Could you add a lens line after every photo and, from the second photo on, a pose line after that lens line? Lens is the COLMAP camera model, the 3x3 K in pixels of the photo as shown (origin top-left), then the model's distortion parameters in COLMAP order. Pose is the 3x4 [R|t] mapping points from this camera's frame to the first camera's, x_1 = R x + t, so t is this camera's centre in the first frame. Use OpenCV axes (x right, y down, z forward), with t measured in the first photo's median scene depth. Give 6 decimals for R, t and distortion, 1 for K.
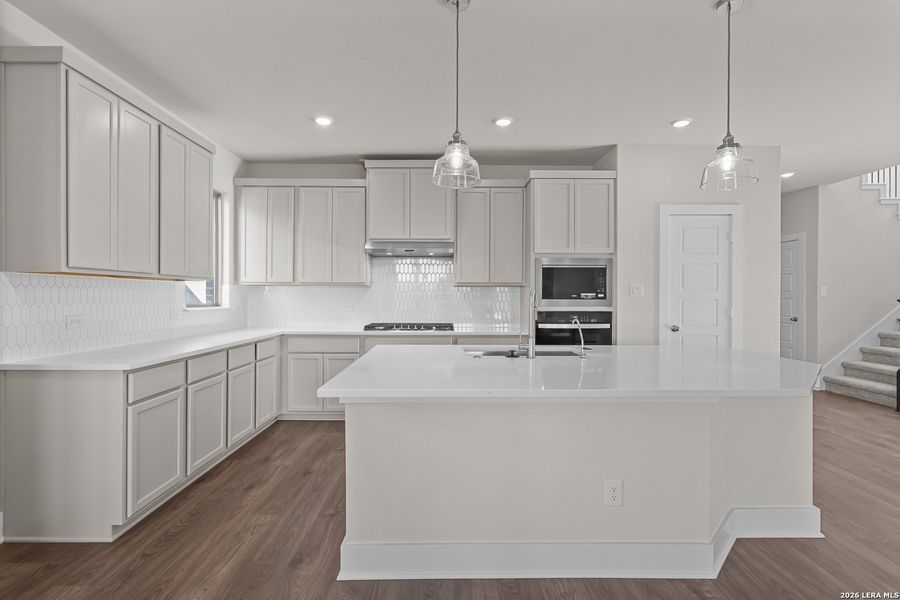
lens RADIAL K [[416.3, 0, 444.8], [0, 416.3, 296.9], [0, 0, 1]] dist [-0.003759, 0.001713]
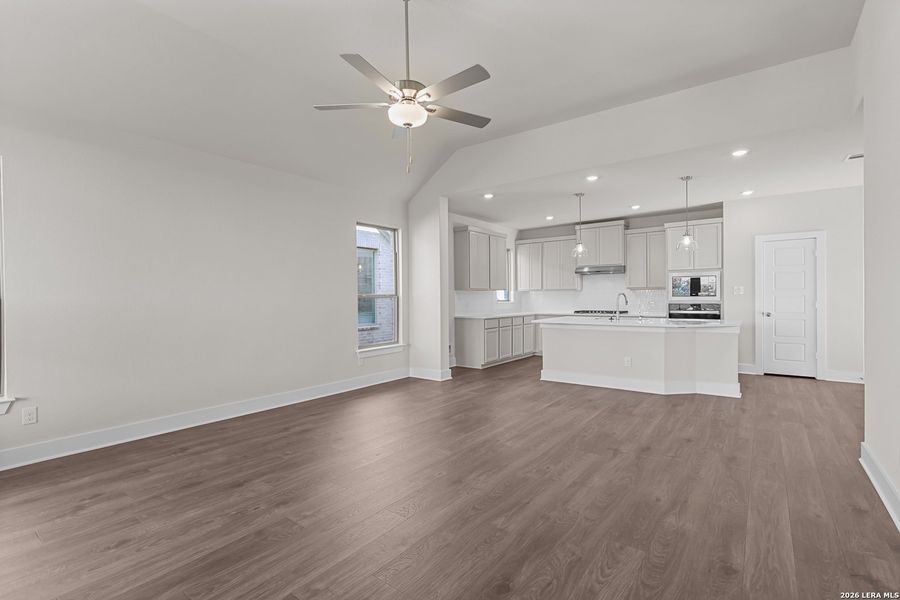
lens RADIAL K [[416.3, 0, 443.3], [0, 416.3, 297.3], [0, 0, 1]] dist [-0.003759, 0.001713]
pose [[0.790487, -0.009345, -0.612407, 0.542656], [0.010377, 0.999944, -0.001863, 0.001947], [0.612390, -0.004882, 0.790541, -0.976110]]
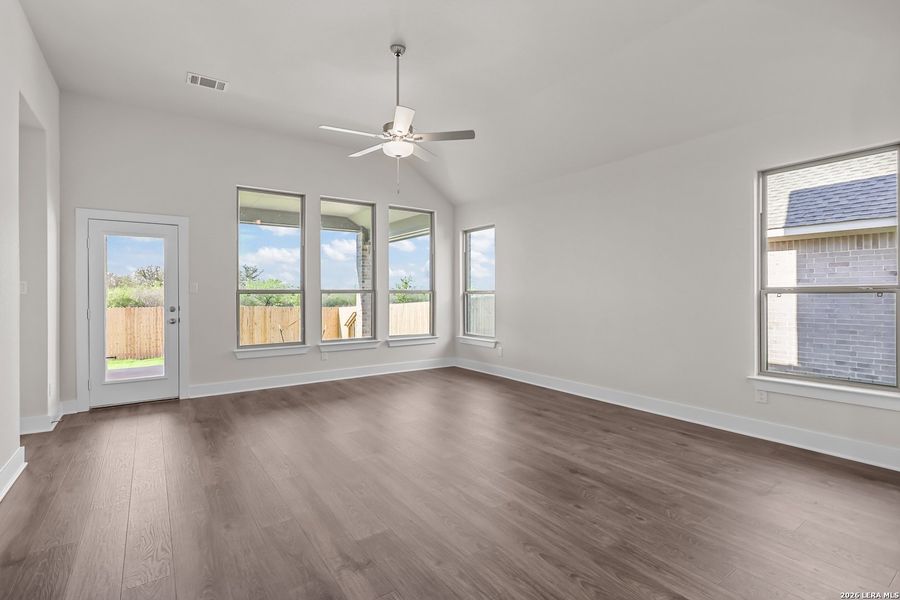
lens RADIAL K [[416.3, 0, 447.2], [0, 416.3, 297.3], [0, 0, 1]] dist [-0.003759, 0.001713]
pose [[-0.814483, 0.004309, -0.580172, 0.492801], [-0.001124, 0.999959, 0.009005, 0.001551], [0.580186, 0.007987, -0.814445, 0.317110]]
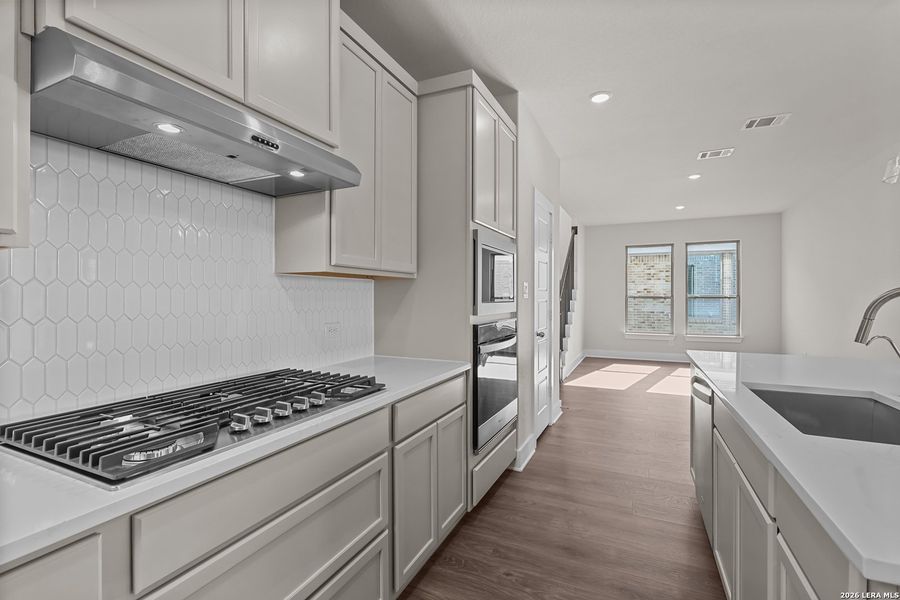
lens RADIAL K [[416.3, 0, 443.7], [0, 416.3, 291.0], [0, 0, 1]] dist [-0.003759, 0.001713]
pose [[0.420294, 0.009736, 0.907336, -0.308553], [0.000191, 0.999941, -0.010818, -0.004949], [-0.907388, 0.004720, 0.420267, 0.804262]]
